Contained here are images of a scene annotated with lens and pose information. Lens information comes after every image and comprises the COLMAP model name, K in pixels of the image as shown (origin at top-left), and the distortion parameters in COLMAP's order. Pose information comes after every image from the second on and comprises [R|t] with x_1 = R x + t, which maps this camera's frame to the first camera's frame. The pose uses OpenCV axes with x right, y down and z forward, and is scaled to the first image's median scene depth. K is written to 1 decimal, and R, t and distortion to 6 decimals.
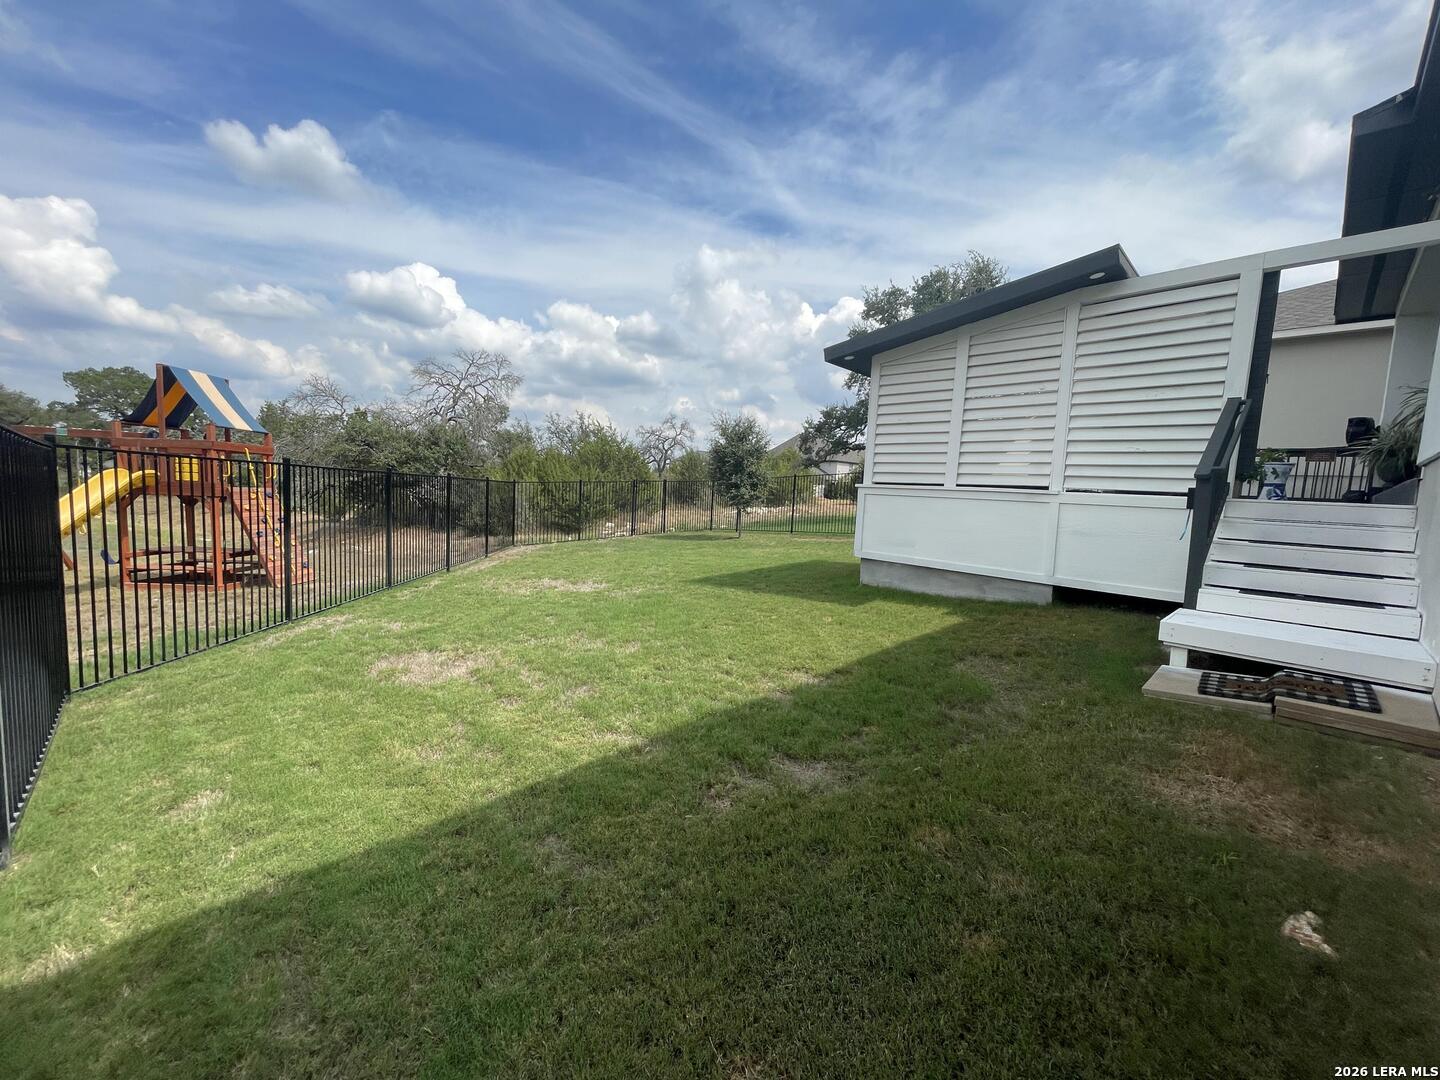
lens RADIAL K [[578.3, 0, 715.7], [0, 578.3, 542.7], [0, 0, 1]] dist [-0.004524, 0.000754]
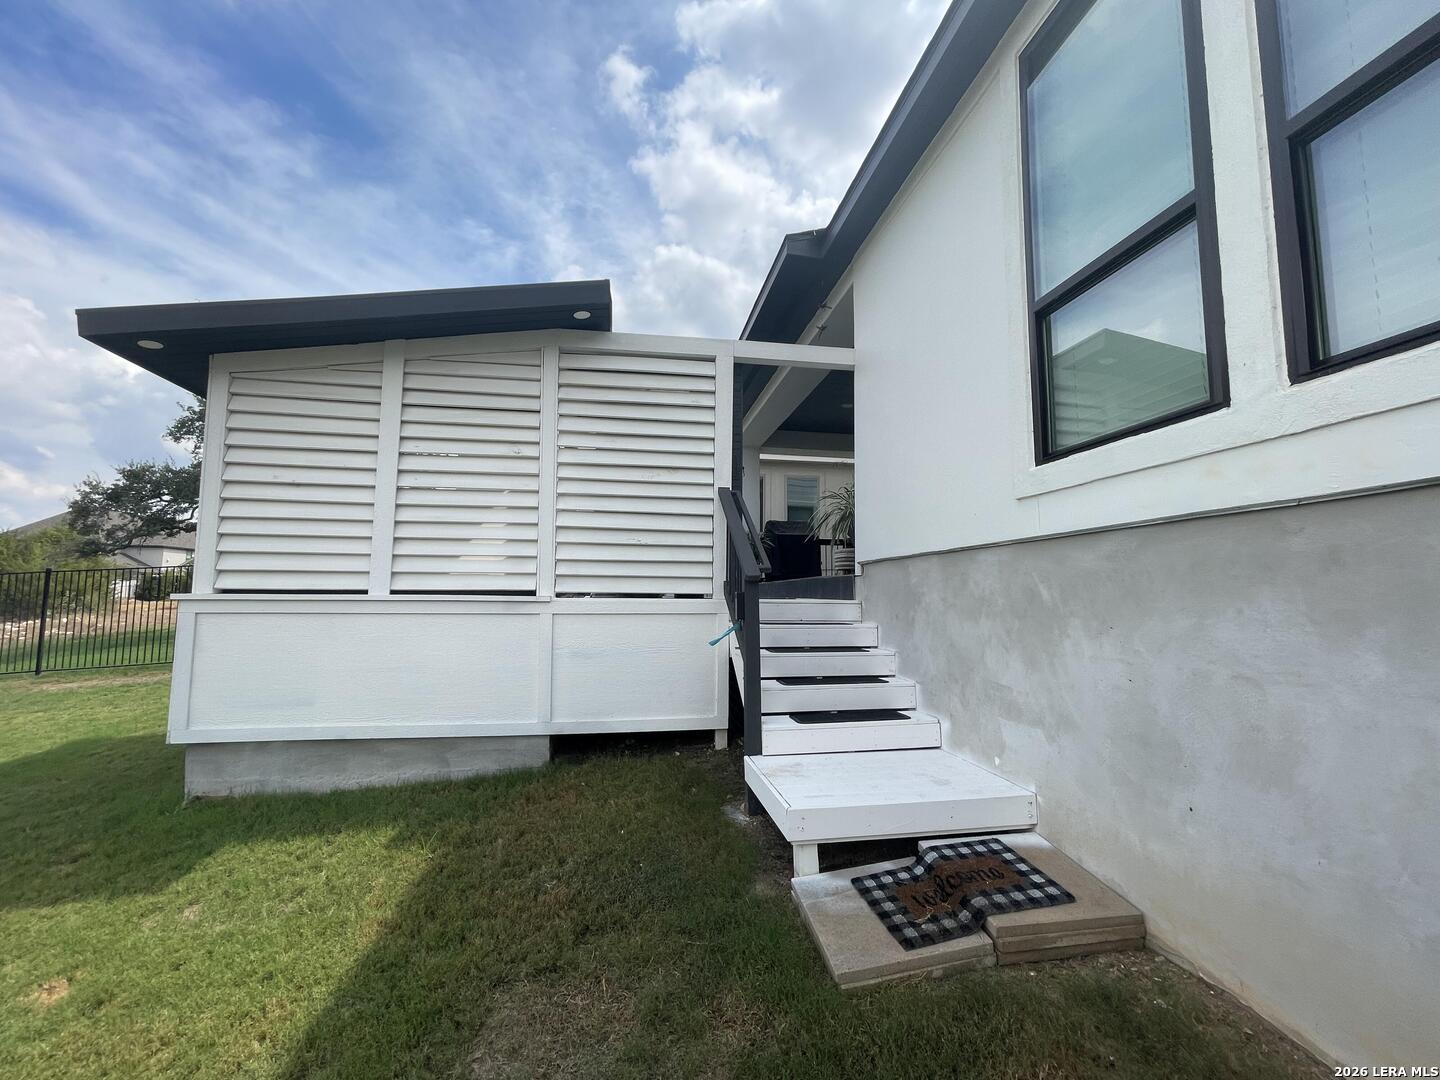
lens RADIAL K [[578.3, 0, 715.0], [0, 578.3, 544.1], [0, 0, 1]] dist [-0.004524, 0.000754]
pose [[0.568288, 0.026657, 0.822398, 0.038988], [0.098234, 0.990129, -0.099975, -0.019117], [-0.816945, 0.137602, 0.560060, 0.131538]]
